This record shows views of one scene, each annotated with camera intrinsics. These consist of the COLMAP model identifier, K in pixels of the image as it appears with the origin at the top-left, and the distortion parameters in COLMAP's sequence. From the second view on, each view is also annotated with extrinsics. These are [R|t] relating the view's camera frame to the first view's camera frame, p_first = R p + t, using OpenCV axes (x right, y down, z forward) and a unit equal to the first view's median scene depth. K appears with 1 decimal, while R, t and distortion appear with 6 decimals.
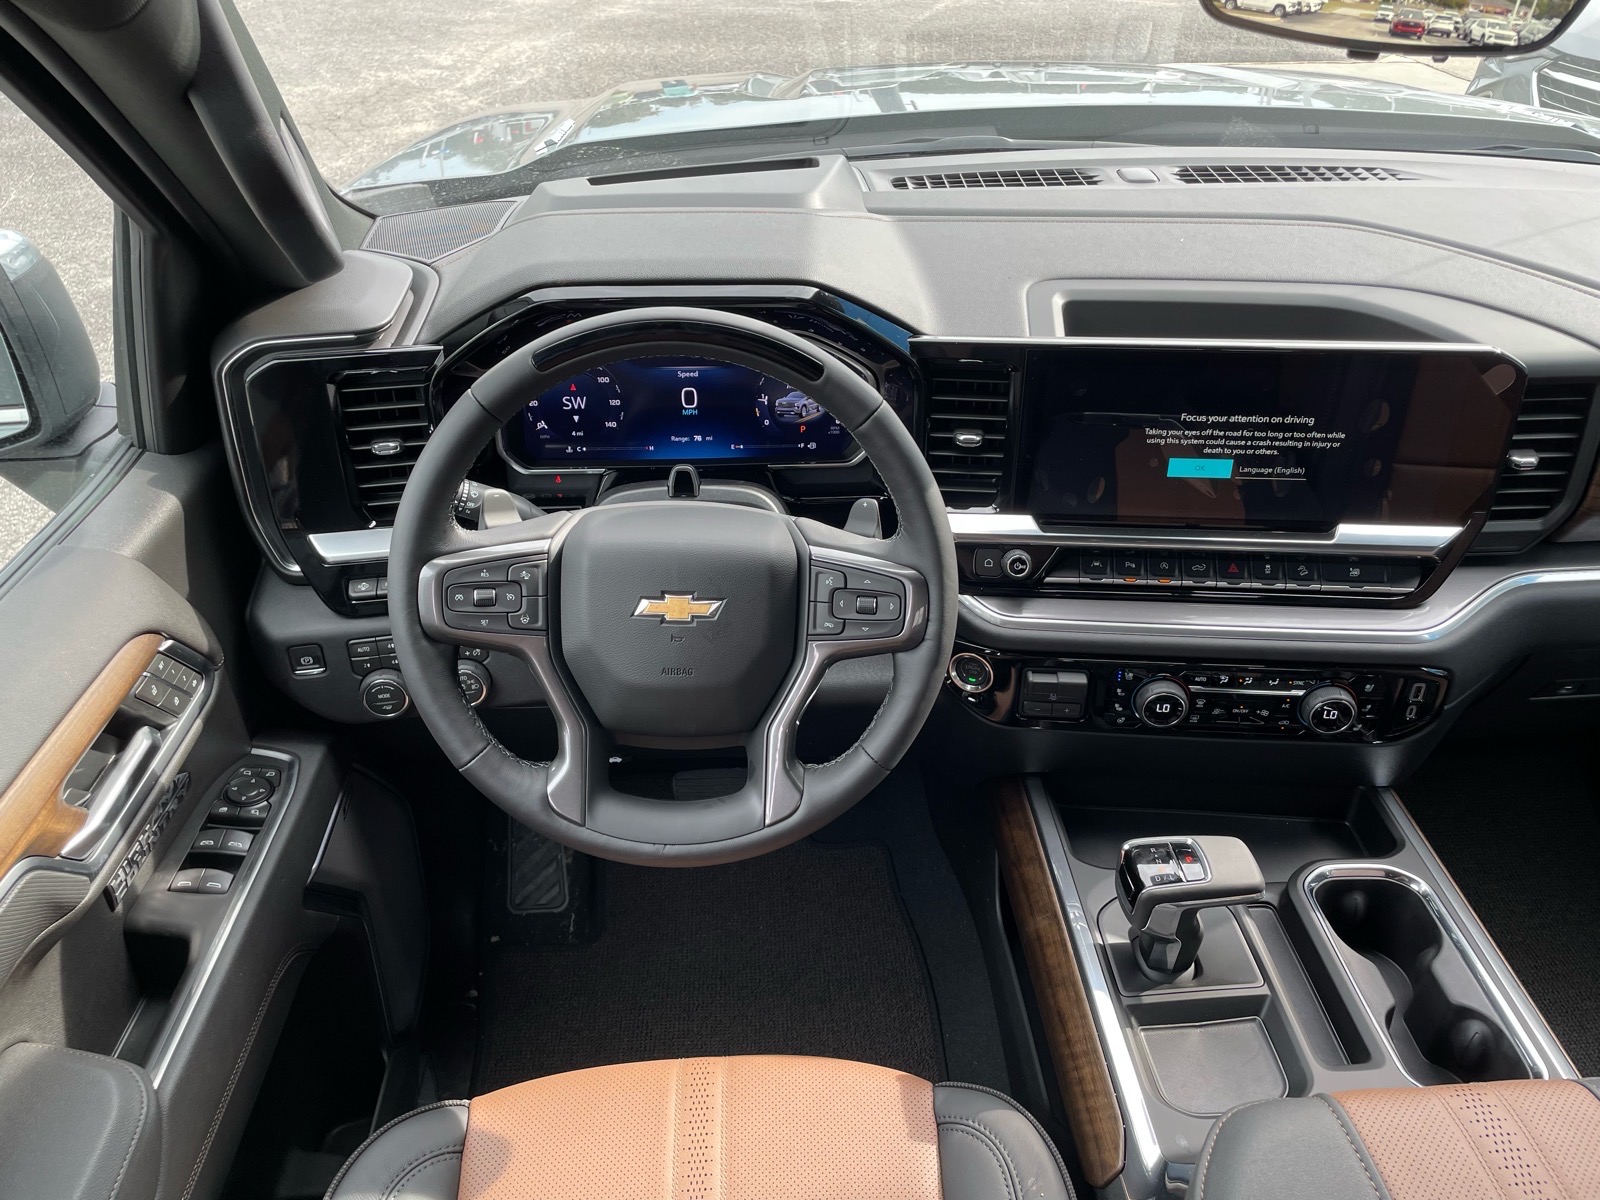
lens RADIAL K [[1240.5, 0, 800.0], [0, 1240.5, 600.0], [0, 0, 1]] dist [0.082994, -0.101069]
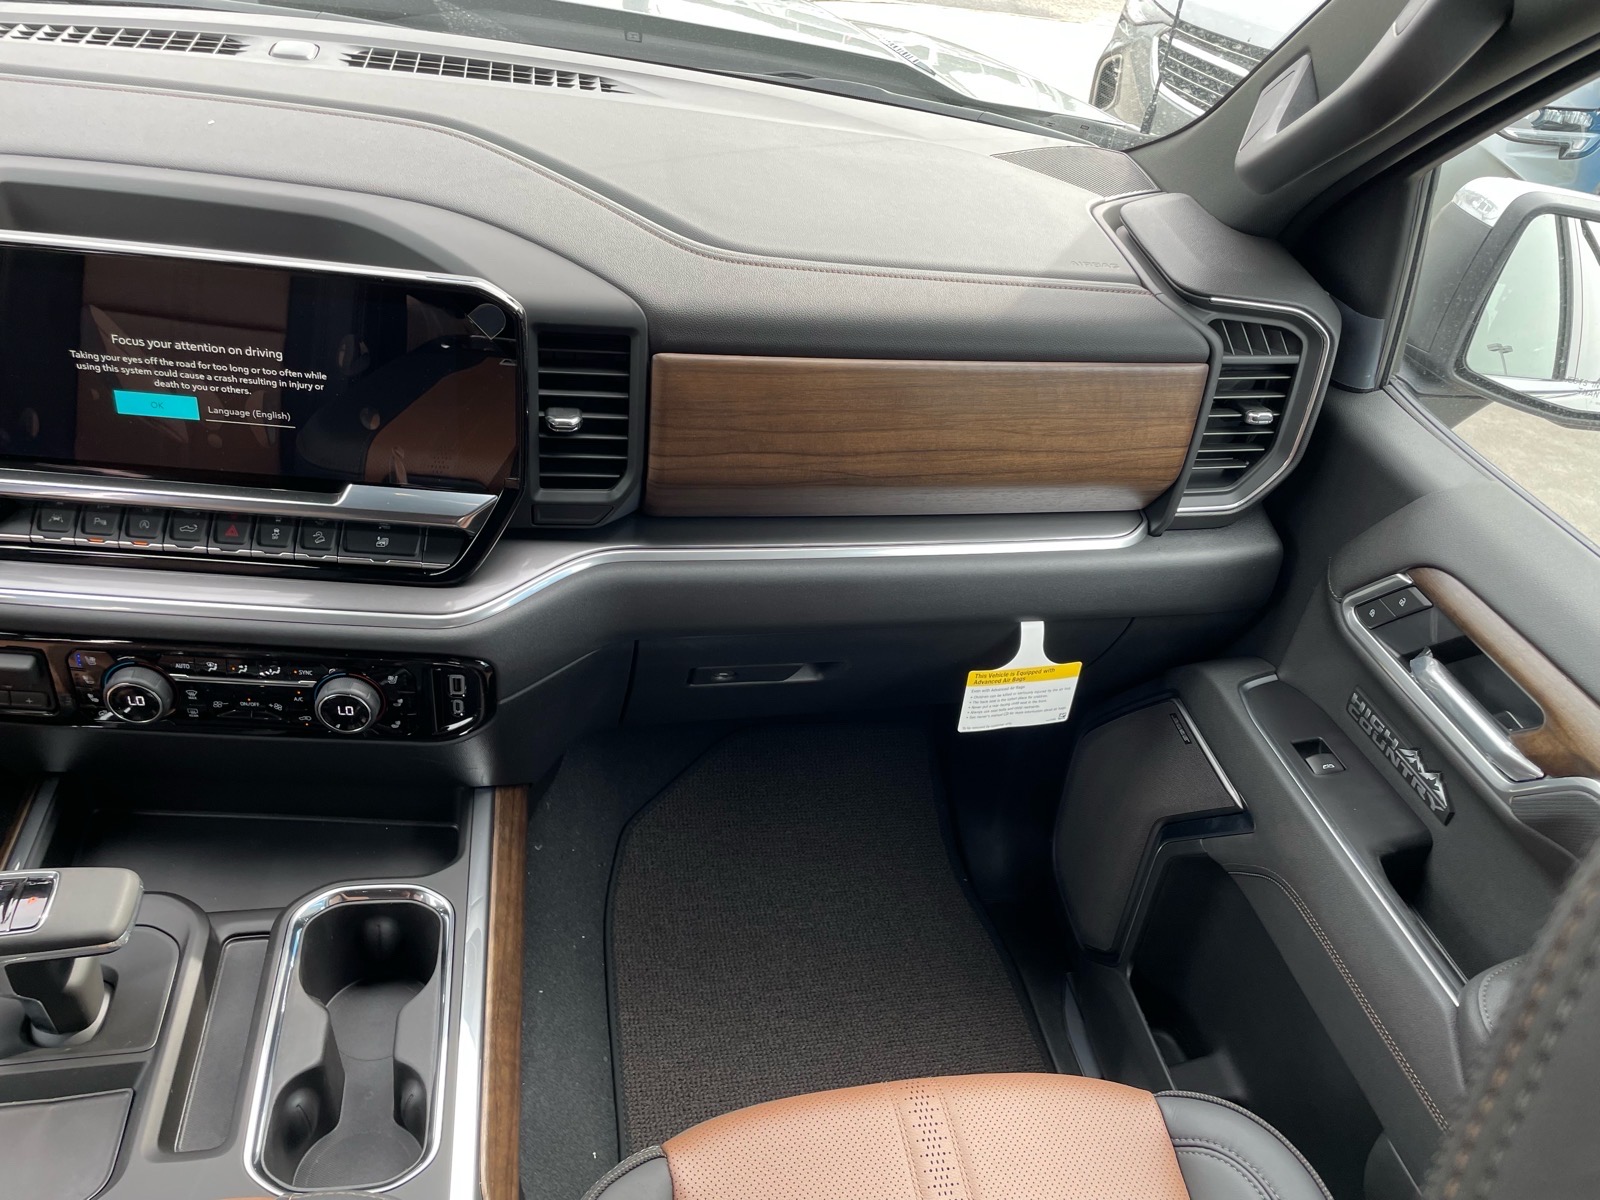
lens RADIAL K [[1240.5, 0, 800.0], [0, 1240.5, 600.0], [0, 0, 1]] dist [0.082994, -0.101069]
pose [[0.982755, 0.028130, 0.182759, 0.581931], [-0.037592, 0.998115, 0.048516, -0.035639], [-0.181049, -0.054550, 0.981960, 0.126418]]
